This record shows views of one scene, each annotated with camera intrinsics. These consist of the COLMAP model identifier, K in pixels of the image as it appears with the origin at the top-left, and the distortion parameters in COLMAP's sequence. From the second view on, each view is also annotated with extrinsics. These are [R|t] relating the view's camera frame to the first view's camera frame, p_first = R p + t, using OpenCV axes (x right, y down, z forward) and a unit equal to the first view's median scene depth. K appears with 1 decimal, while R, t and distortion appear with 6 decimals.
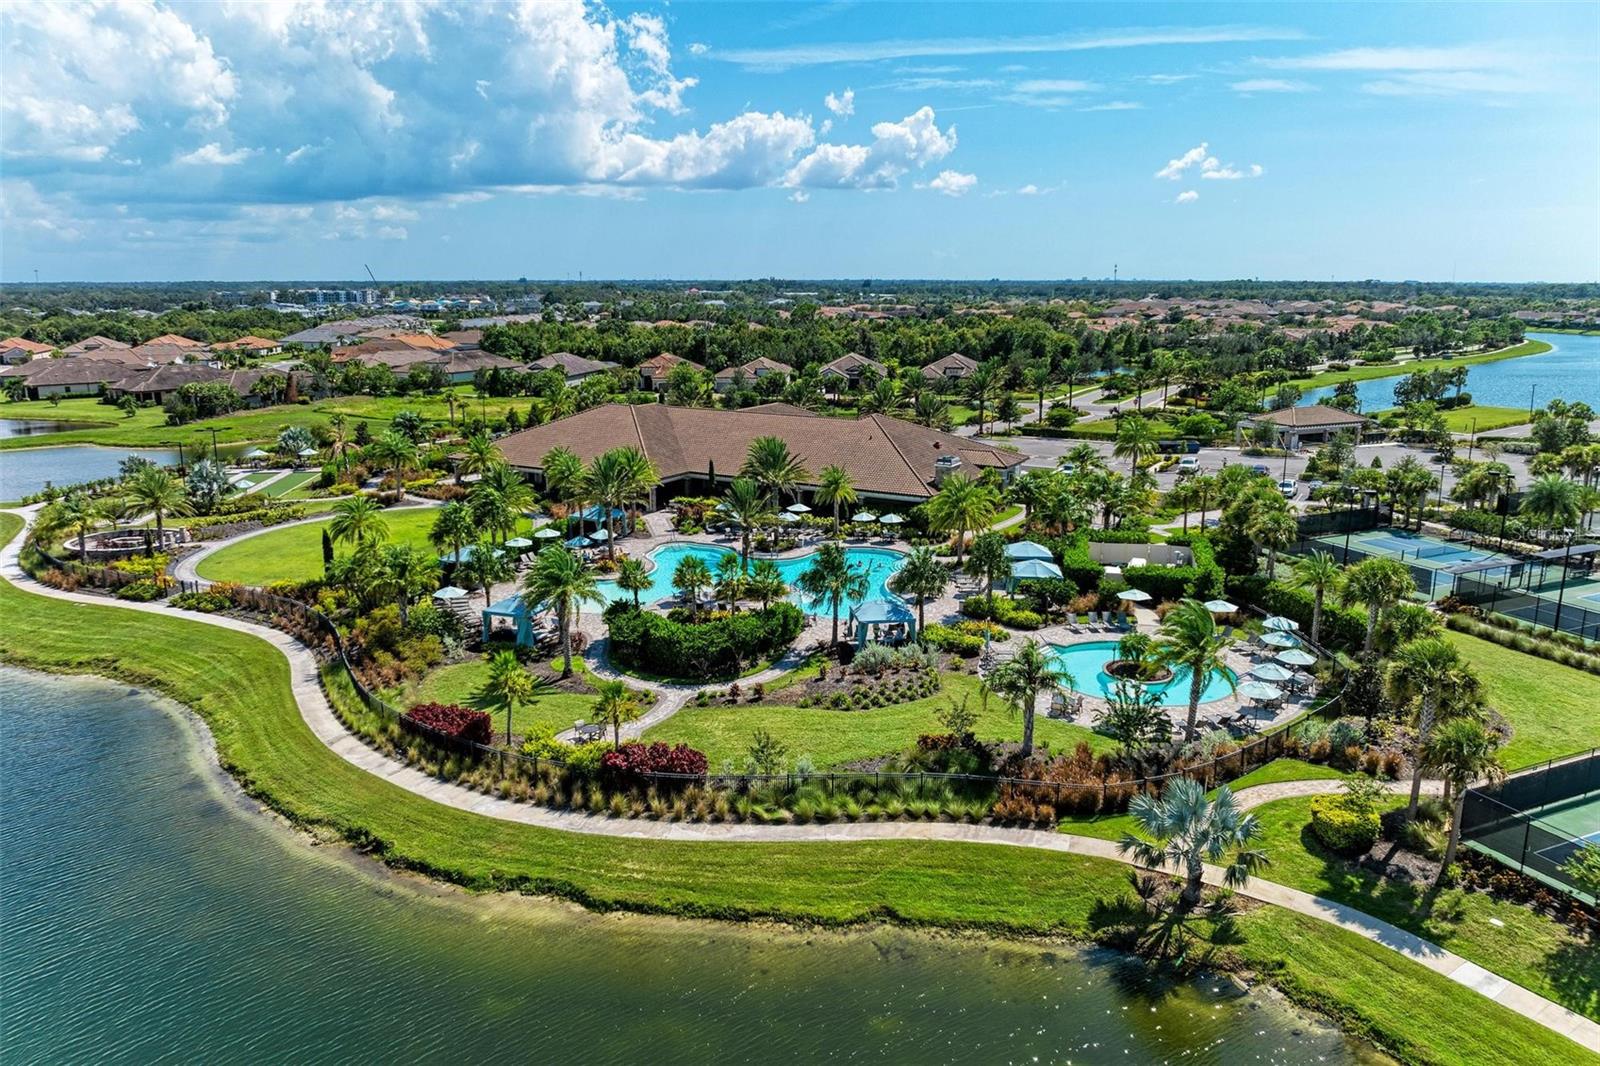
lens RADIAL K [[1129.5, 0, 800.0], [0, 1129.5, 533.0], [0, 0, 1]] dist [-0.006230, -0.001450]
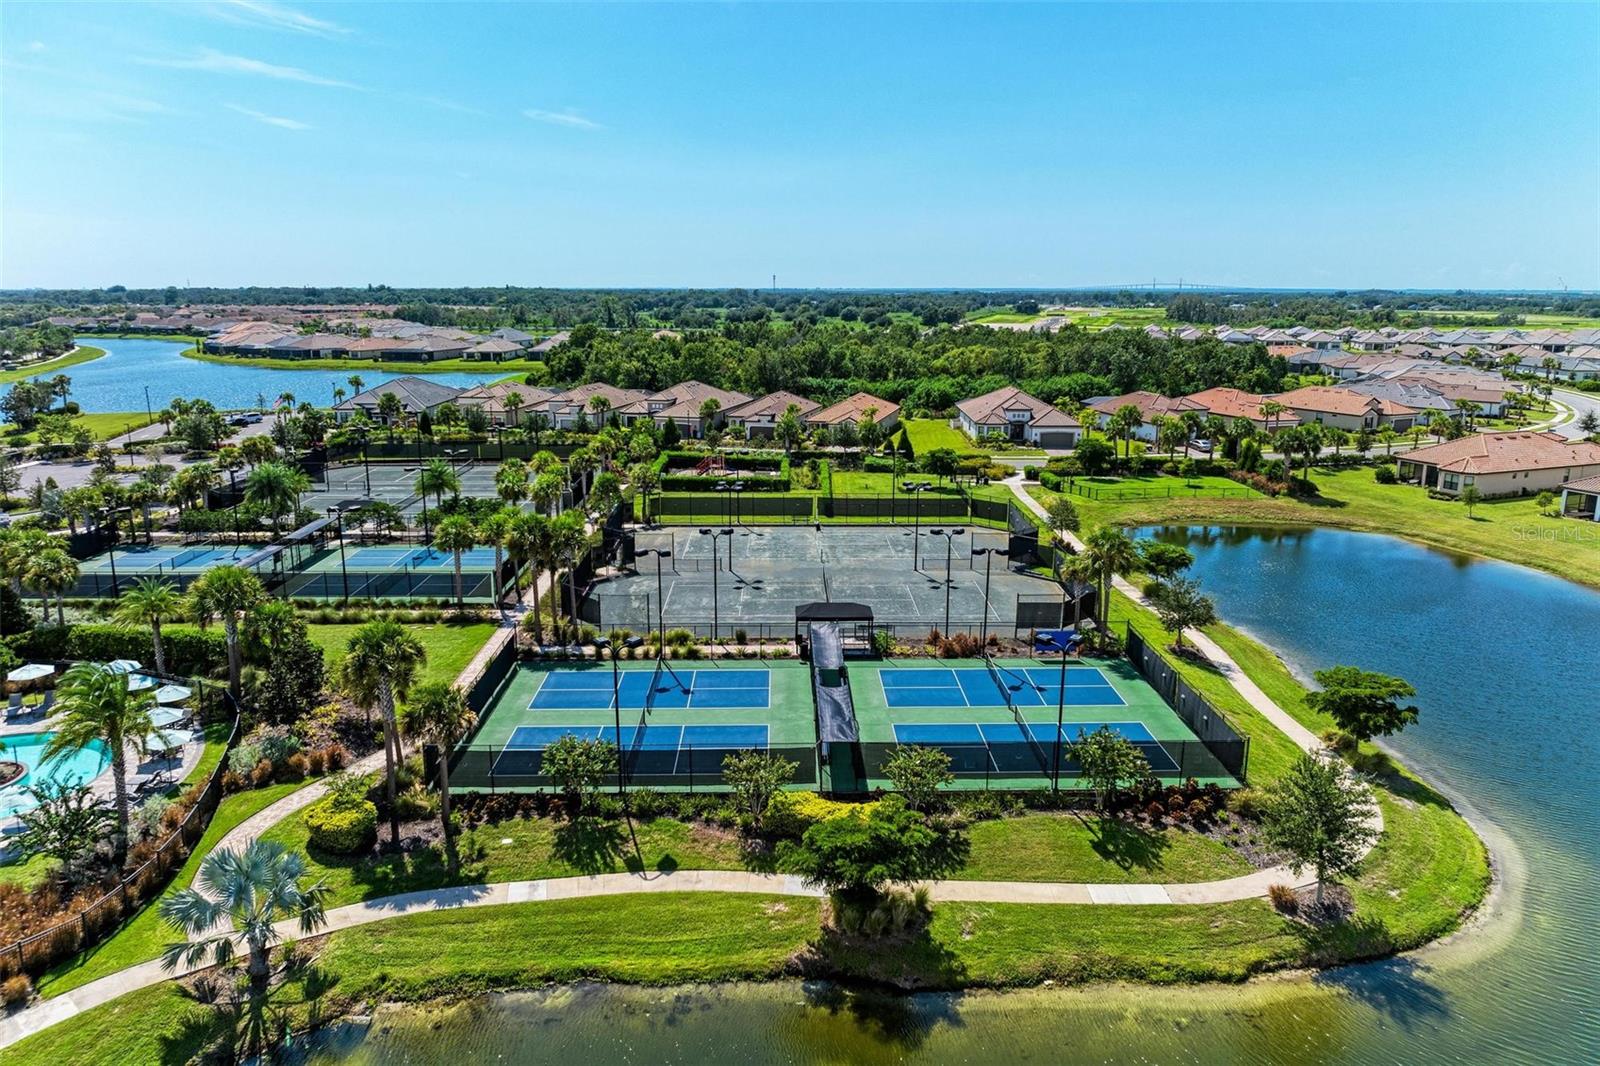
lens RADIAL K [[1137.3, 0, 831.5], [0, 1137.3, 533.8], [0, 0, 1]] dist [-0.026121, 0.004491]
pose [[0.383471, -0.202147, 0.901158, -0.131480], [0.206163, 0.969866, 0.129831, -0.020508], [-0.900248, 0.135999, 0.413591, 0.116080]]
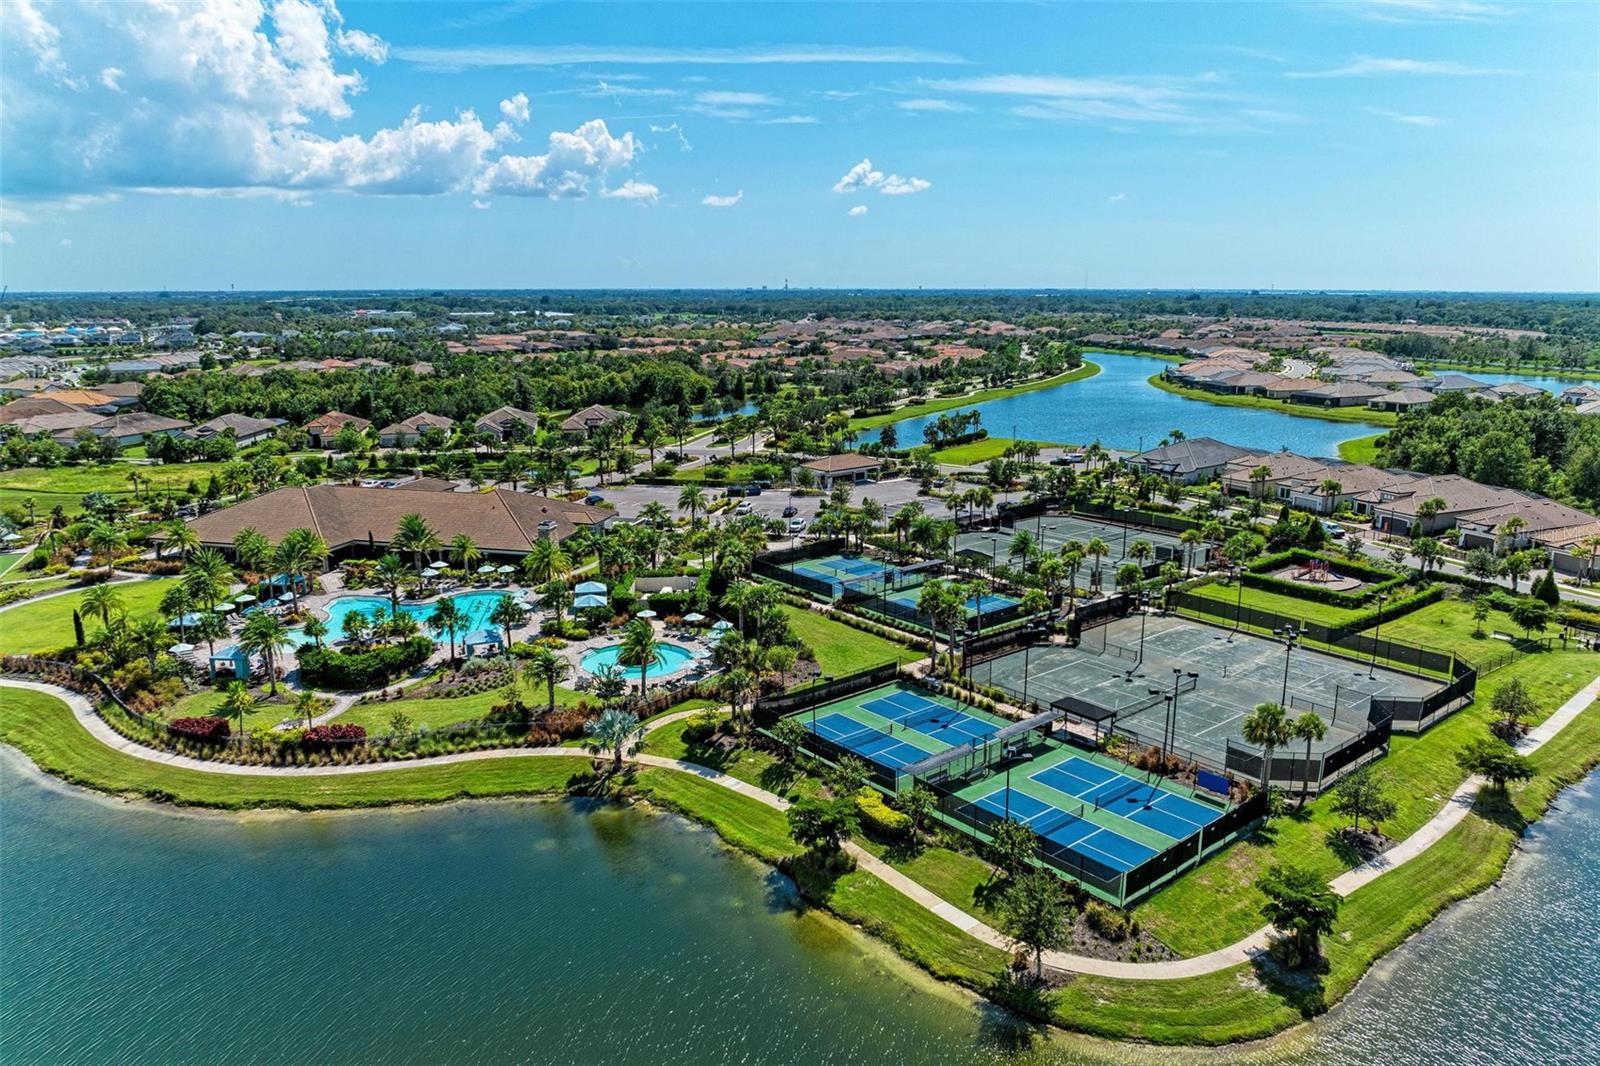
lens RADIAL K [[1137.3, 0, 831.5], [0, 1137.3, 533.8], [0, 0, 1]] dist [-0.026121, 0.004491]
pose [[0.957551, -0.058678, 0.282228, 0.101861], [0.059315, 0.998219, 0.006295, -0.058225], [-0.282095, 0.010712, 0.959327, -0.694338]]
